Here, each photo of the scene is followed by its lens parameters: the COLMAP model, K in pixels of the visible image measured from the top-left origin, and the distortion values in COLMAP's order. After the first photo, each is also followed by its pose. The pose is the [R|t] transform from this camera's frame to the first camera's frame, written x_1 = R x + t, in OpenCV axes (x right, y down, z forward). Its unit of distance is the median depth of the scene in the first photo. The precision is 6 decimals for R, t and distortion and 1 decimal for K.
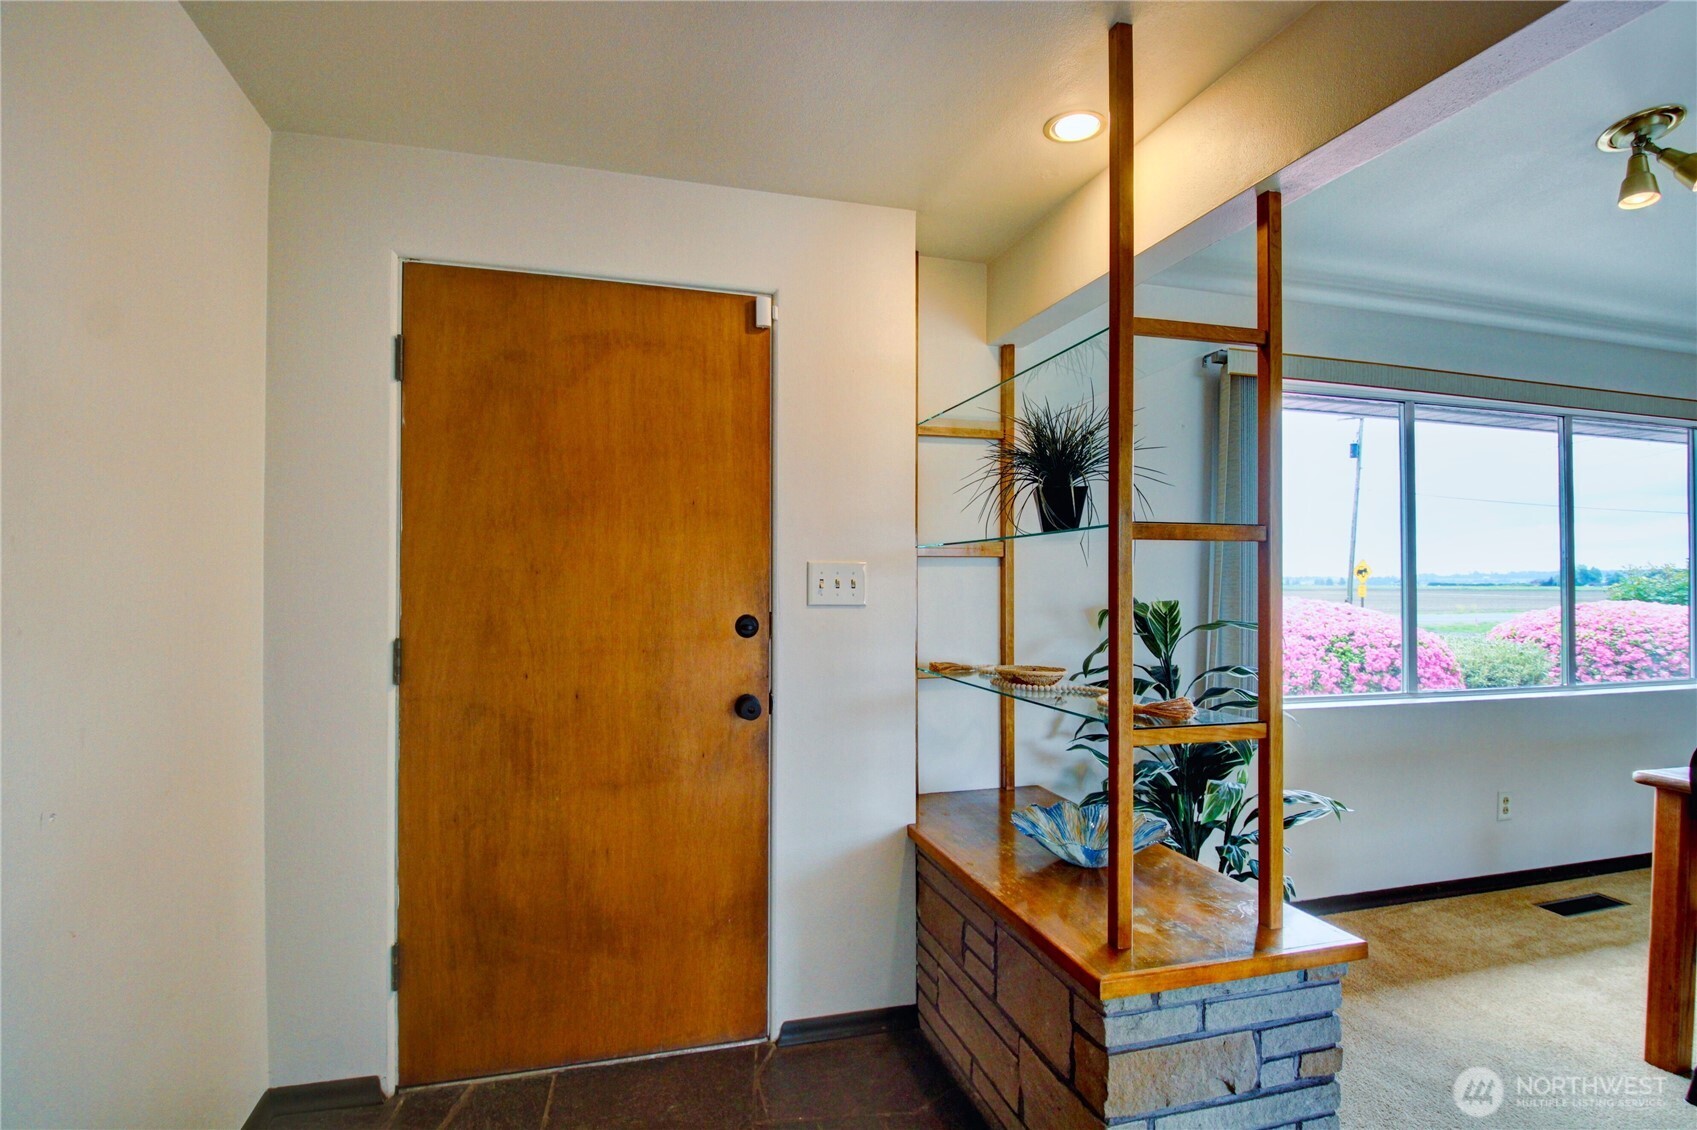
lens RADIAL K [[864.5, 0, 844.2], [0, 864.5, 562.6], [0, 0, 1]] dist [-0.032102, -0.004875]
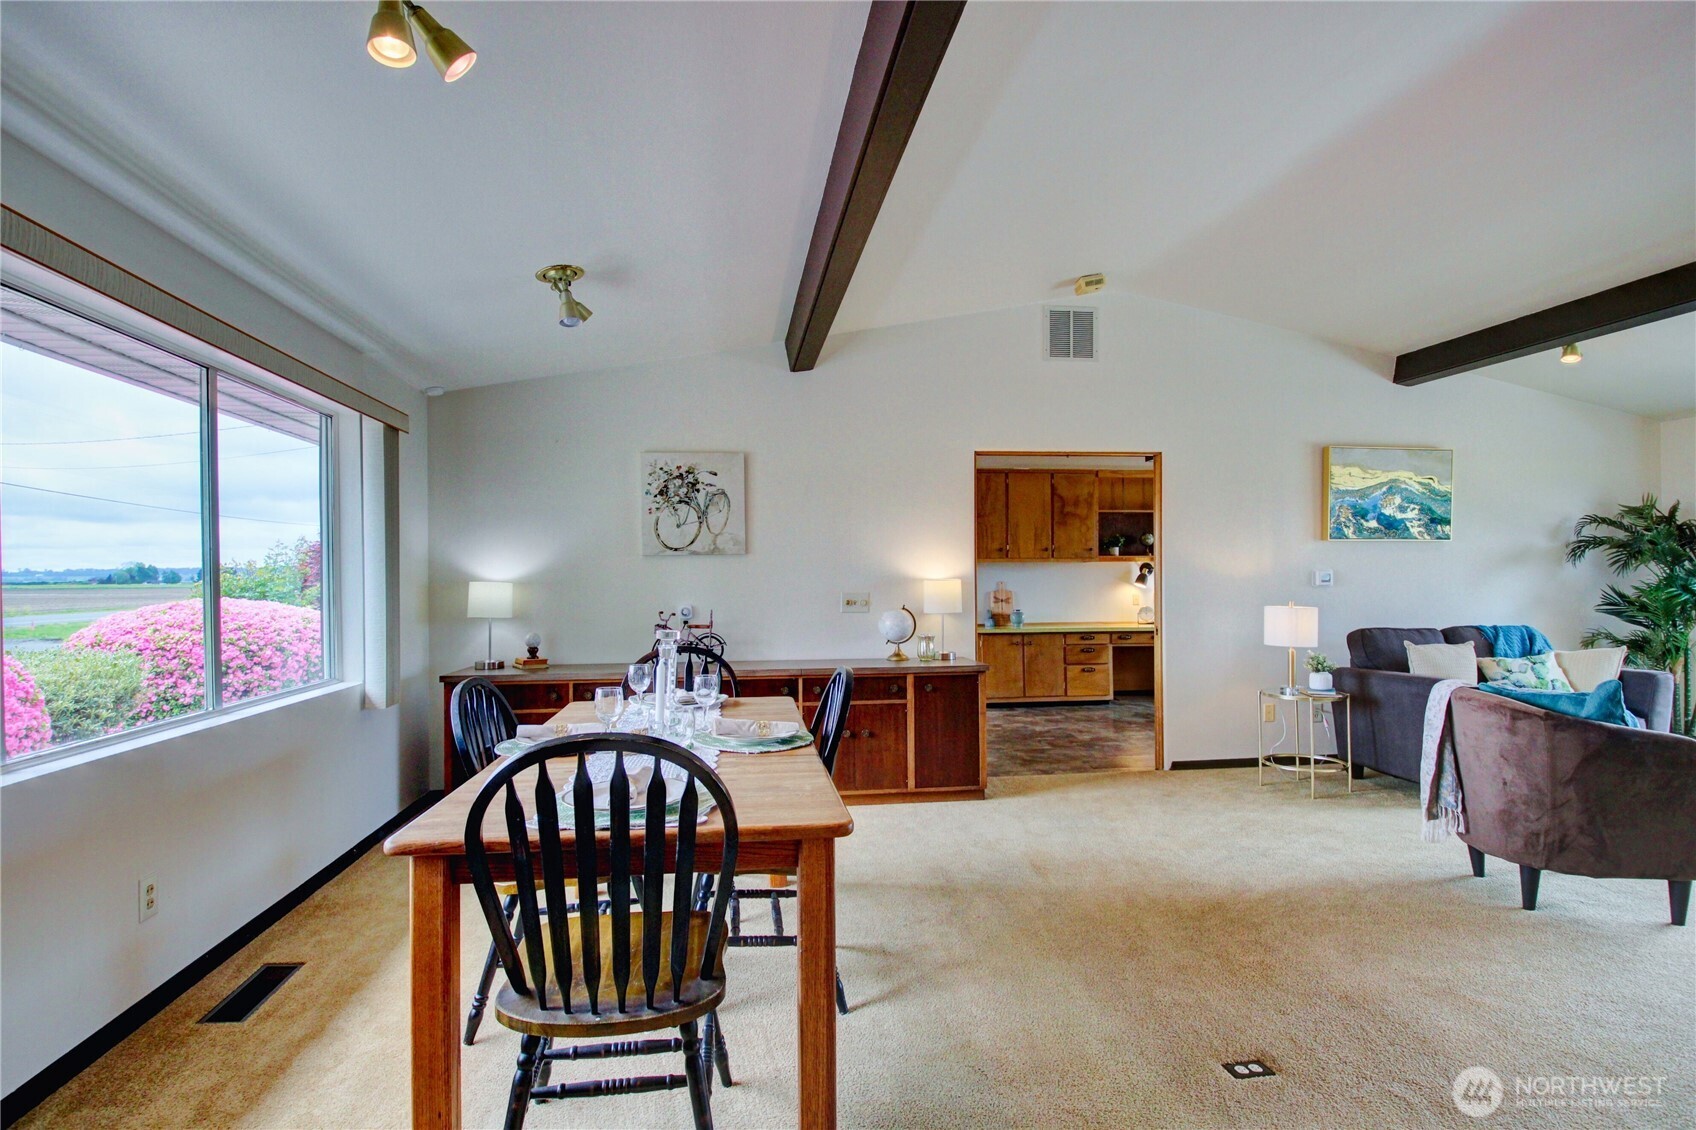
lens RADIAL K [[864.0, 0, 838.4], [0, 864.0, 569.5], [0, 0, 1]] dist [-0.032102, -0.004875]
pose [[0.156983, 0.001862, 0.987600, 0.085821], [-0.012522, 0.999922, 0.000105, 0.004236], [-0.987522, -0.012384, 0.156994, 0.151146]]
